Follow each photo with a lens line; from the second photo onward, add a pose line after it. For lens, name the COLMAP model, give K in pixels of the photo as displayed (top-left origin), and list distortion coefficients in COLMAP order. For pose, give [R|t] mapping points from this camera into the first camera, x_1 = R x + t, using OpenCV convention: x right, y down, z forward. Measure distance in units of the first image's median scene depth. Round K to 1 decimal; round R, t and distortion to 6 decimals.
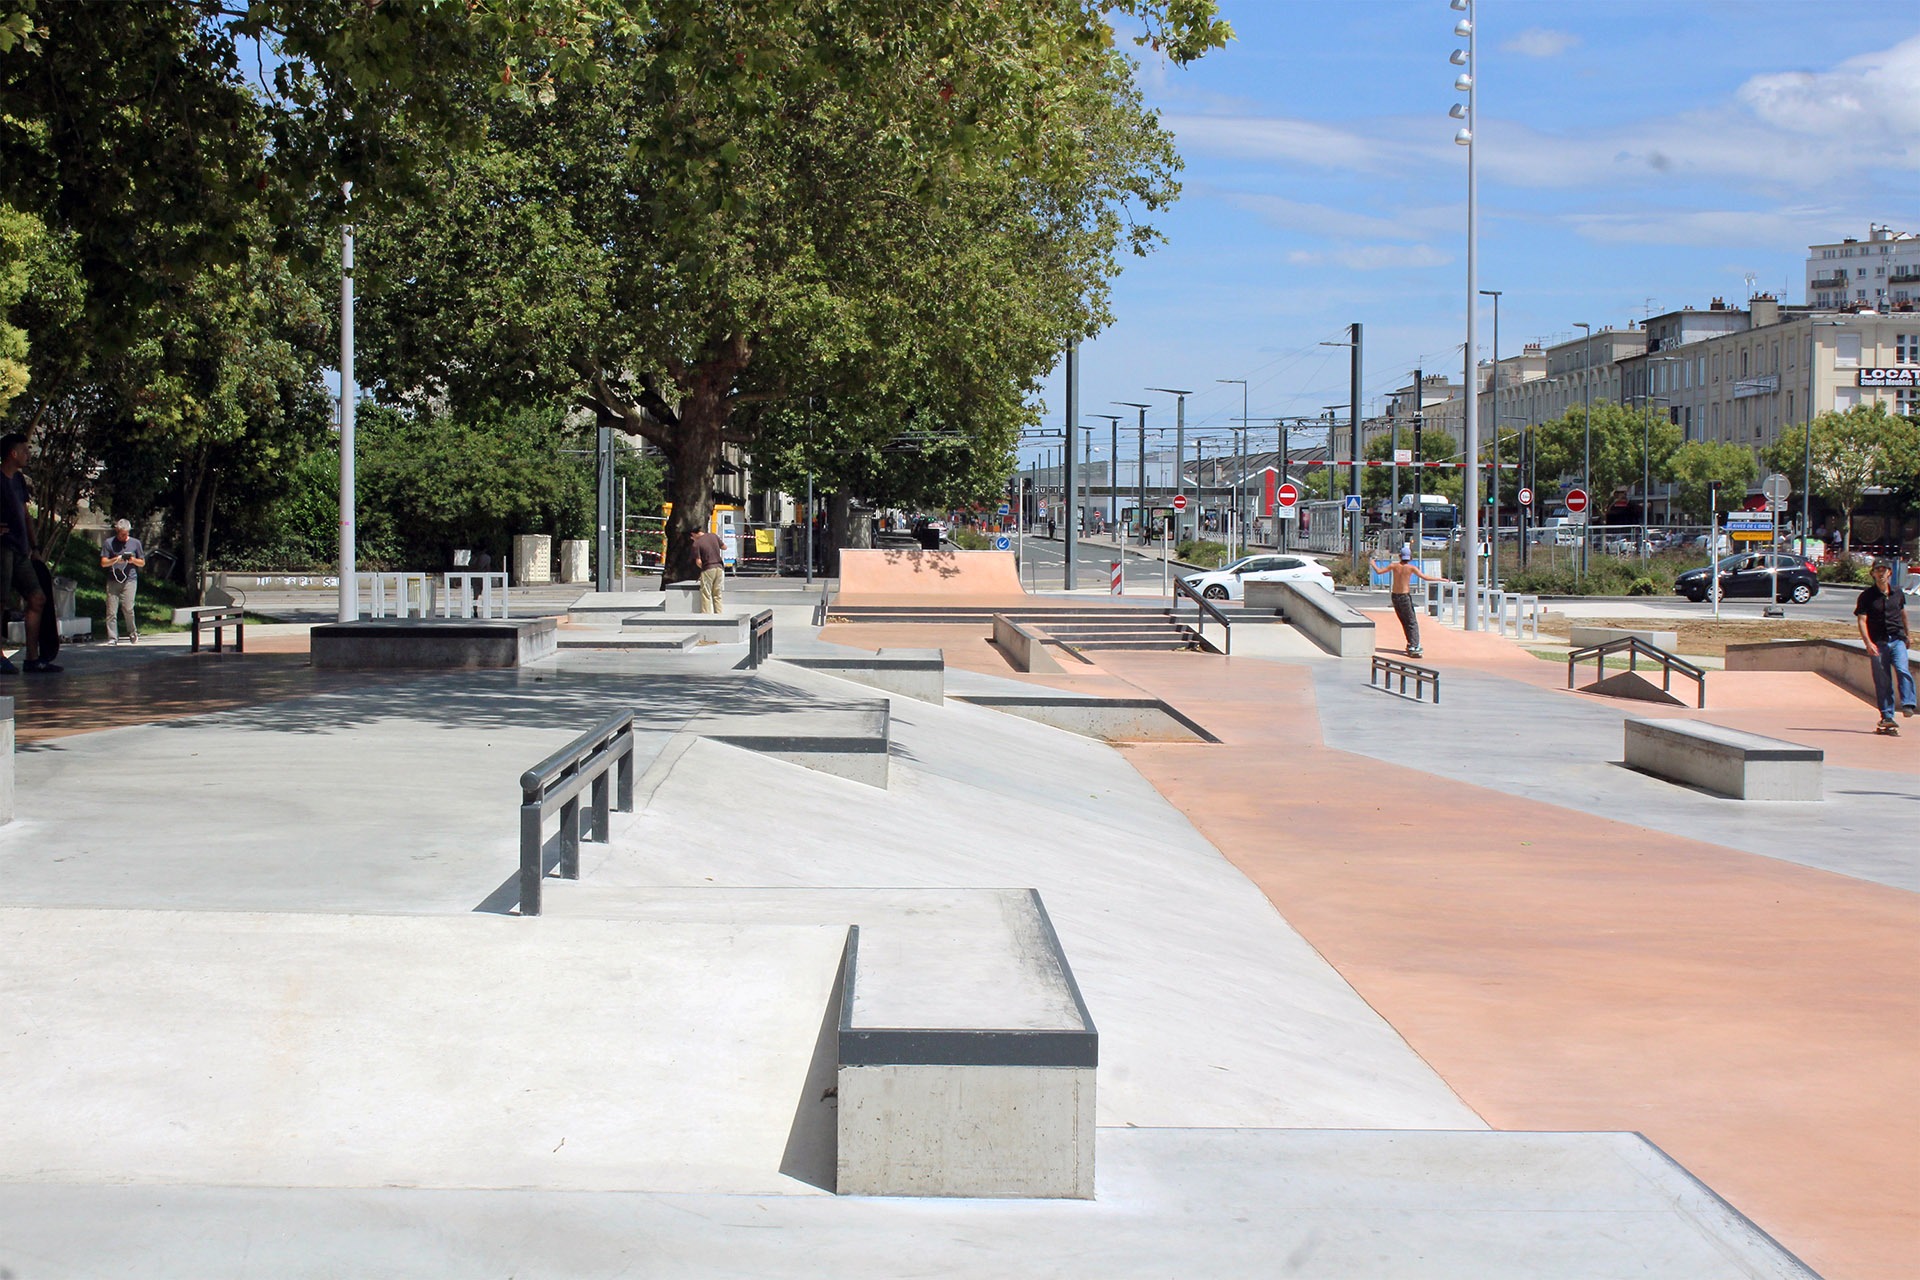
lens RADIAL K [[3207.8, 0, 960.0], [0, 3207.8, 640.0], [0, 0, 1]] dist [0.013108, -0.089970]
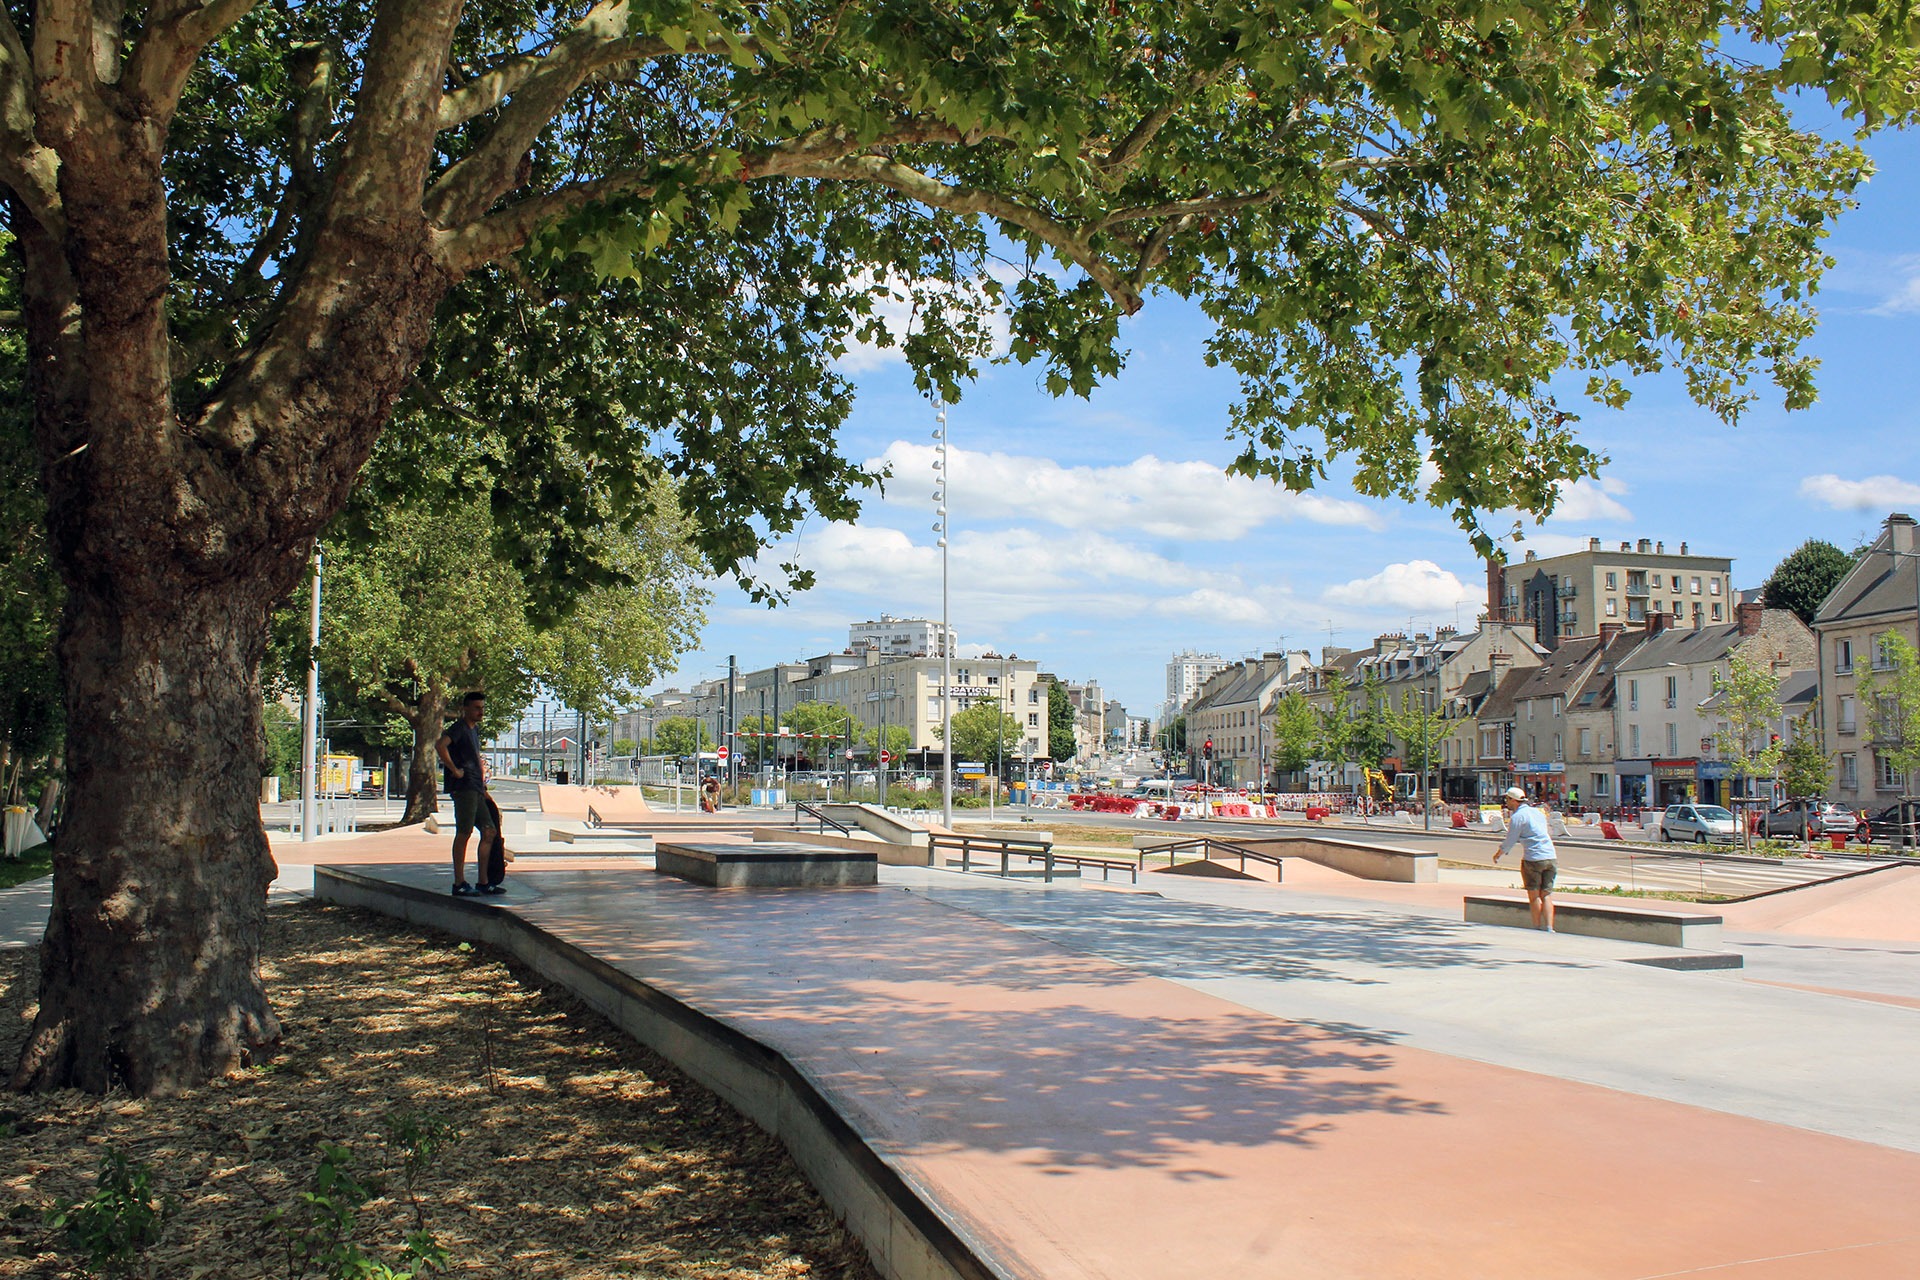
lens RADIAL K [[1722.4, 0, 880.9], [0, 1722.4, 643.4], [0, 0, 1]] dist [-0.172782, 0.148720]
pose [[0.955223, 0.021365, 0.295115, -0.116128], [0.010935, 0.994159, -0.107367, -0.004574], [-0.295685, 0.105787, 0.949410, 0.121382]]
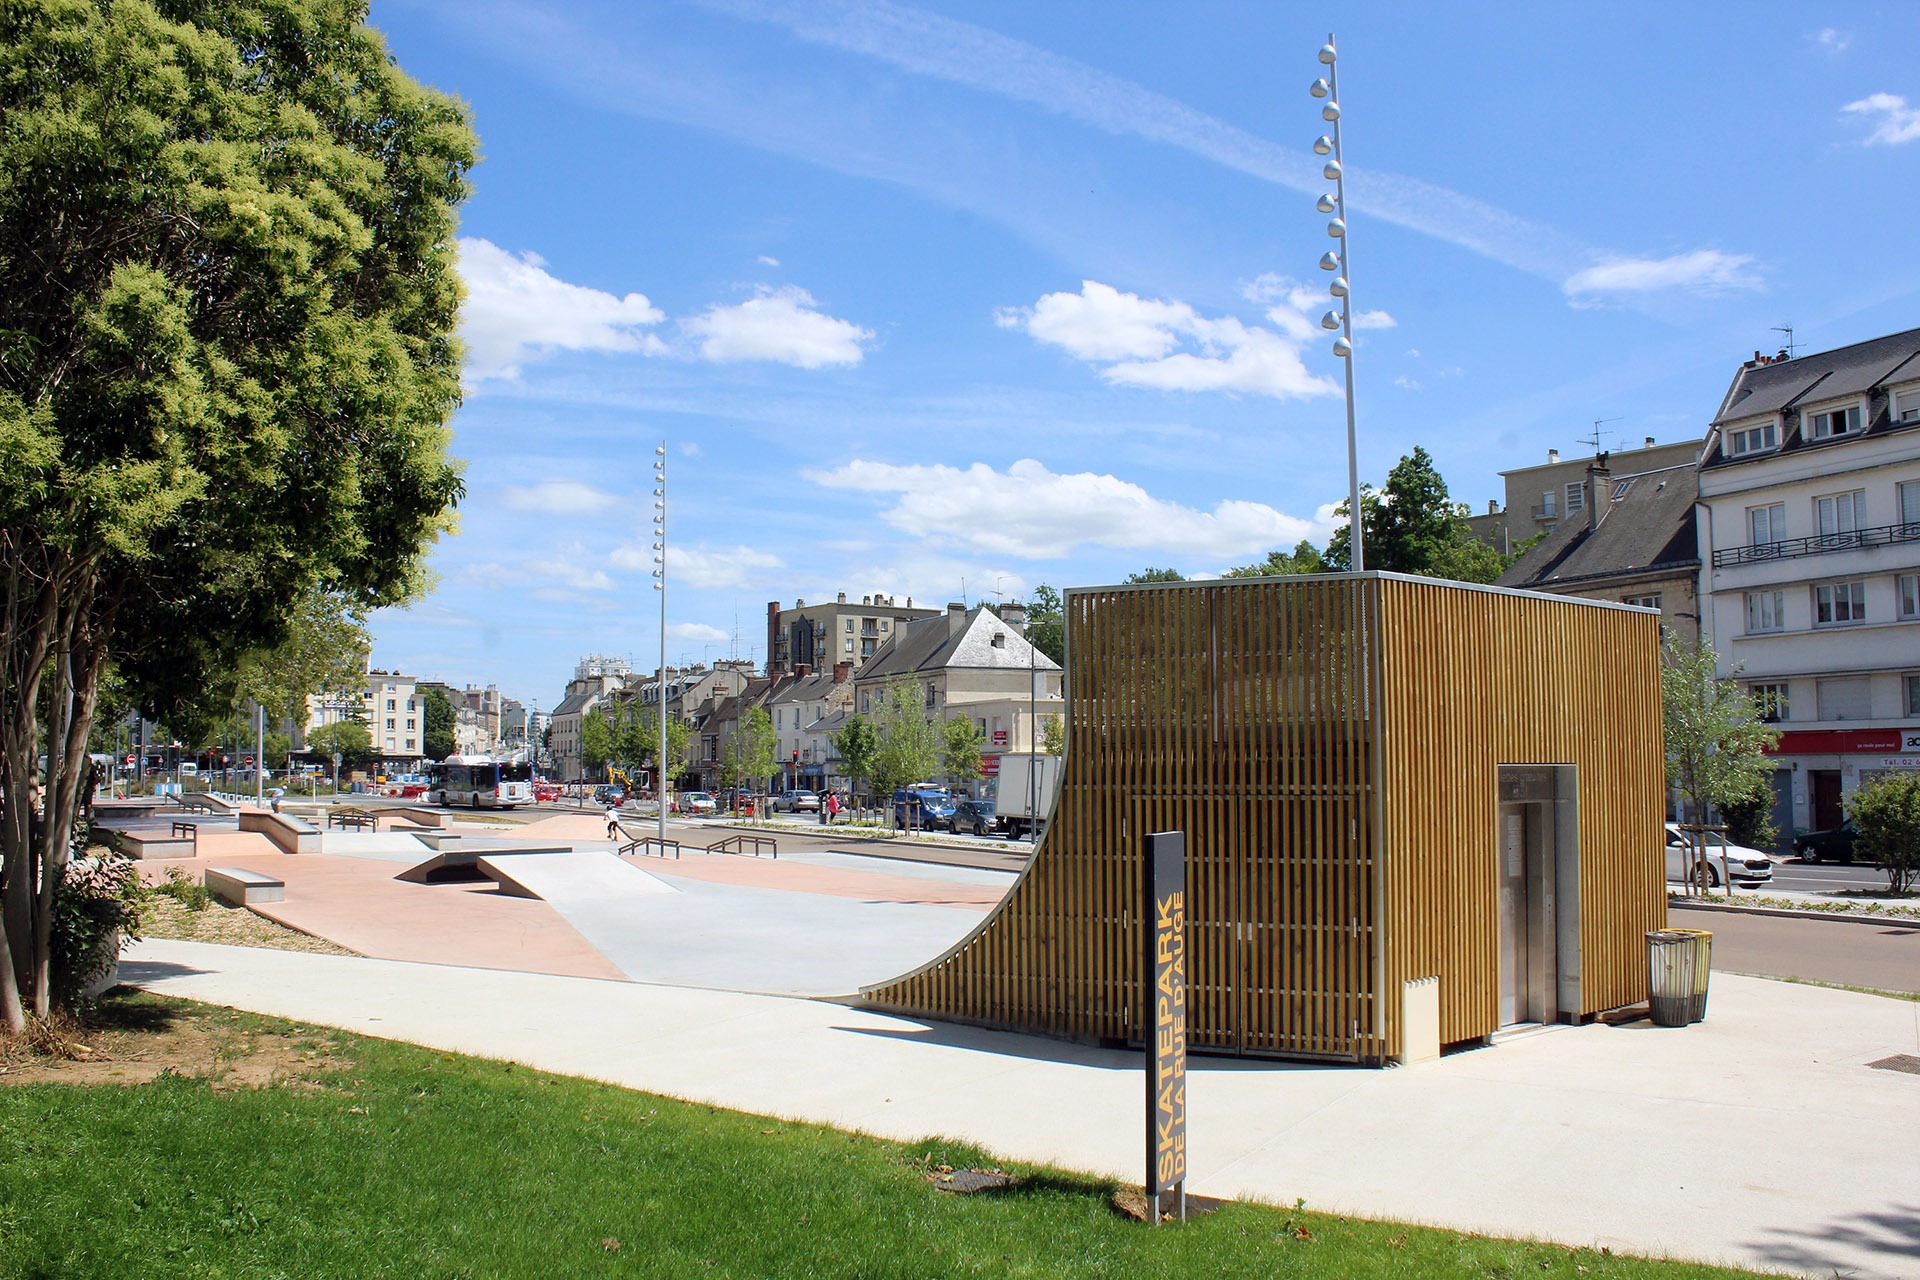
lens RADIAL K [[1616.9, 0, 945.3], [0, 1616.9, 684.1], [0, 0, 1]] dist [-0.157722, 0.106004]
pose [[0.779122, 0.023264, 0.626441, -0.220580], [0.029351, 0.996861, -0.073526, 0.006896], [-0.626185, 0.075672, 0.775993, -0.454248]]
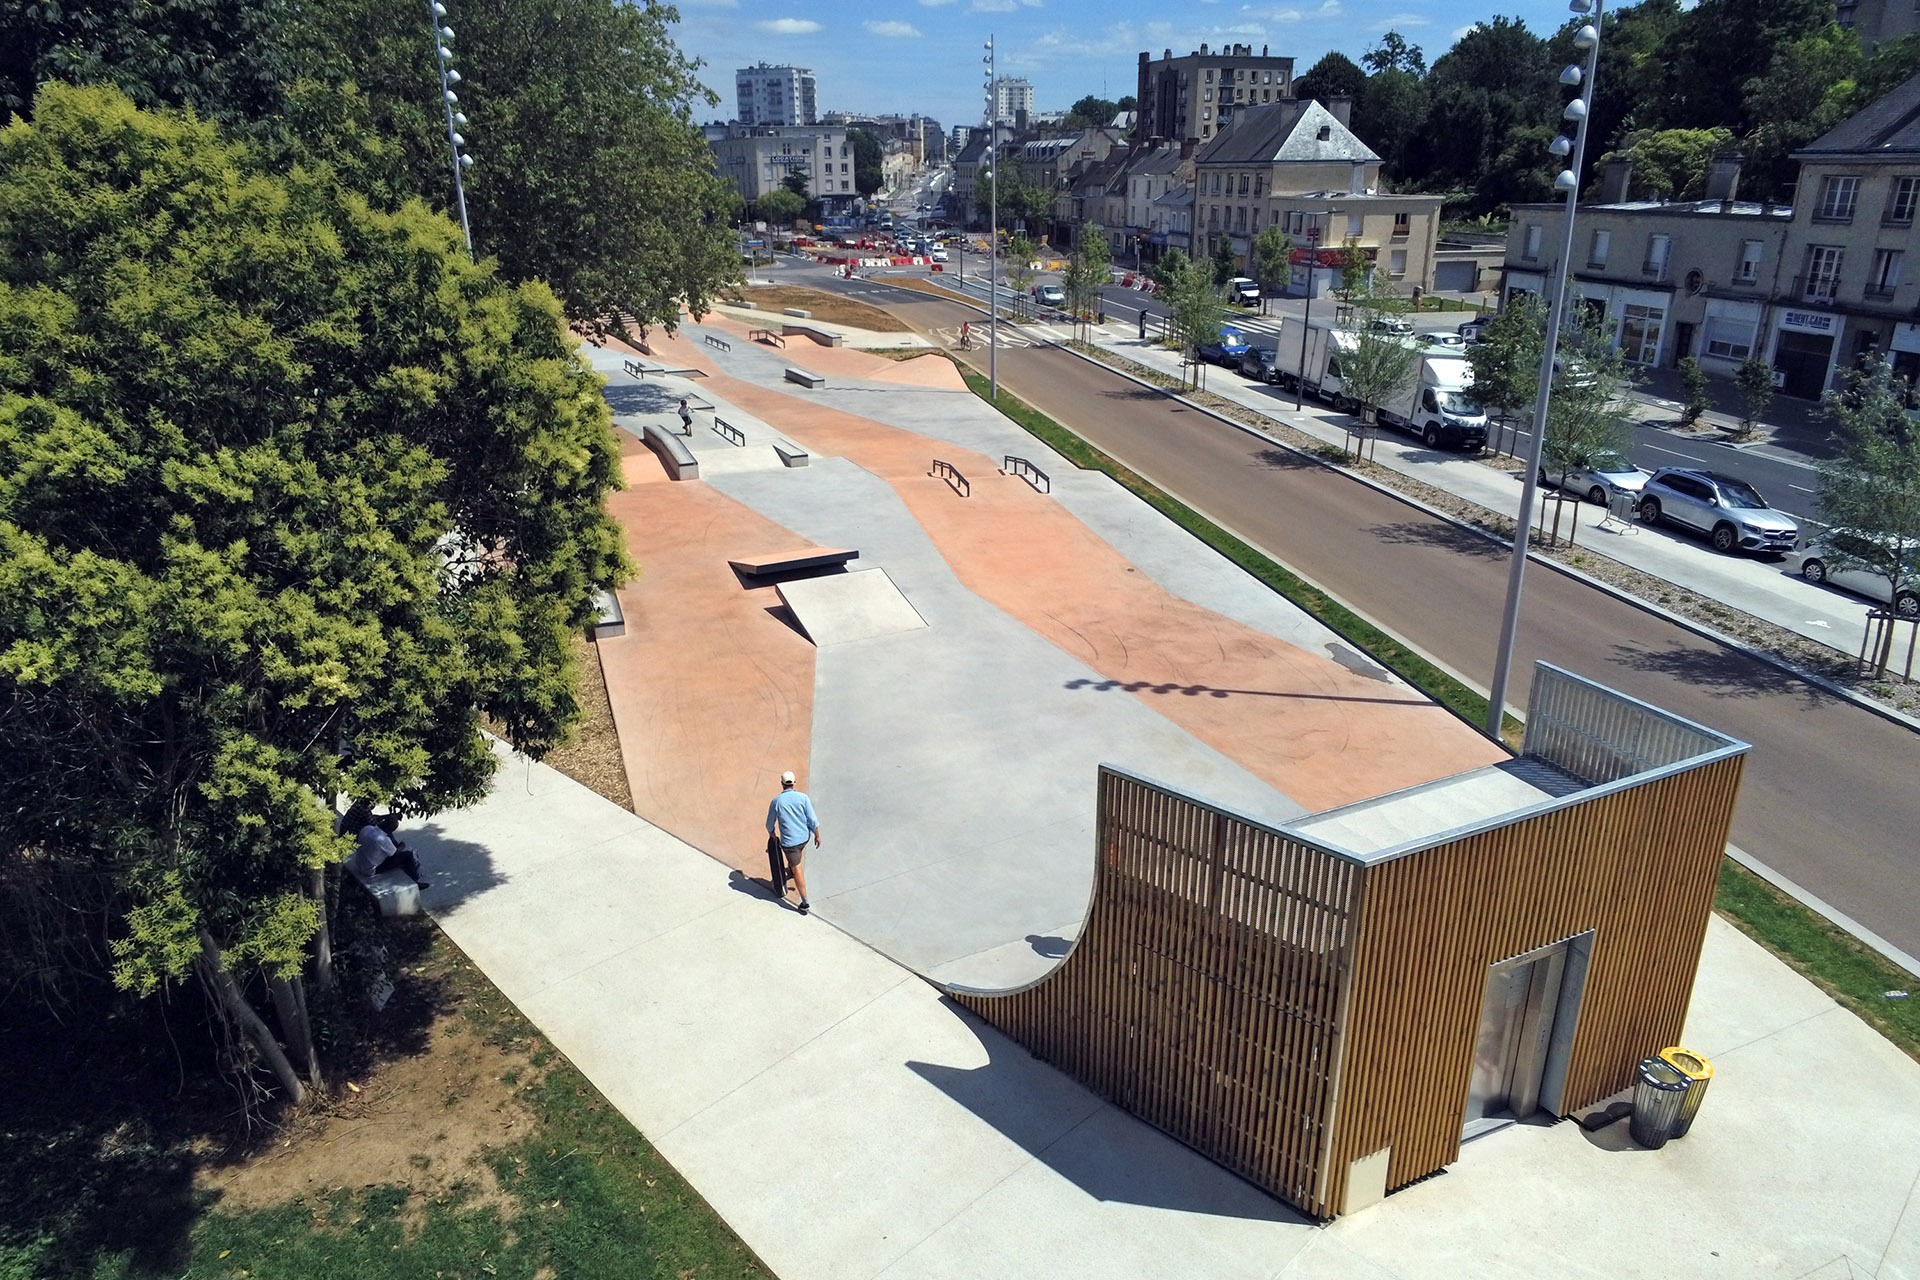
lens RADIAL K [[1251.1, 0, 960.0], [0, 1251.1, 640.0], [0, 0, 1]] dist [0.003462, 0.002805]
pose [[0.910463, -0.158672, 0.381942, -0.167150], [0.026455, 0.943932, 0.329078, -0.090968], [-0.412743, -0.289509, 0.863613, -0.447024]]
